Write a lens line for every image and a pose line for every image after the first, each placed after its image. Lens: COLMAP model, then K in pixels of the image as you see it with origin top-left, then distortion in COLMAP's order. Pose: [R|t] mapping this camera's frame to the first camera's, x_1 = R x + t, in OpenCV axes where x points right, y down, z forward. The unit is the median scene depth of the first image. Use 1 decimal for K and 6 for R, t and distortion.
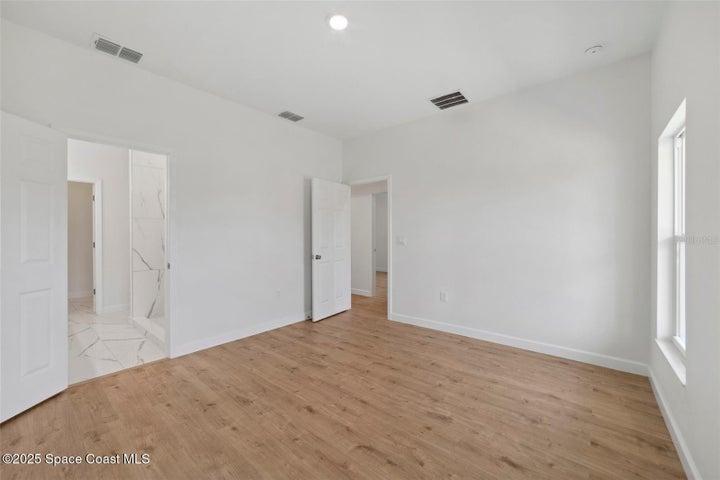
lens RADIAL K [[279.6, 0, 354.6], [0, 279.6, 236.6], [0, 0, 1]] dist [0.001296, 0.000311]
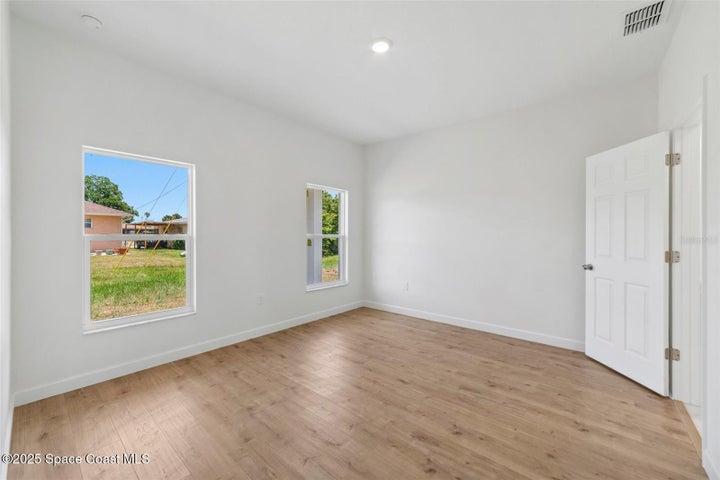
lens RADIAL K [[279.6, 0, 354.6], [0, 279.6, 236.6], [0, 0, 1]] dist [0.001296, 0.000311]
pose [[-0.999960, -0.002898, 0.008415, 0.036959], [-0.002804, 0.999933, 0.011197, -0.018673], [-0.008447, 0.011173, -0.999902, 1.913986]]
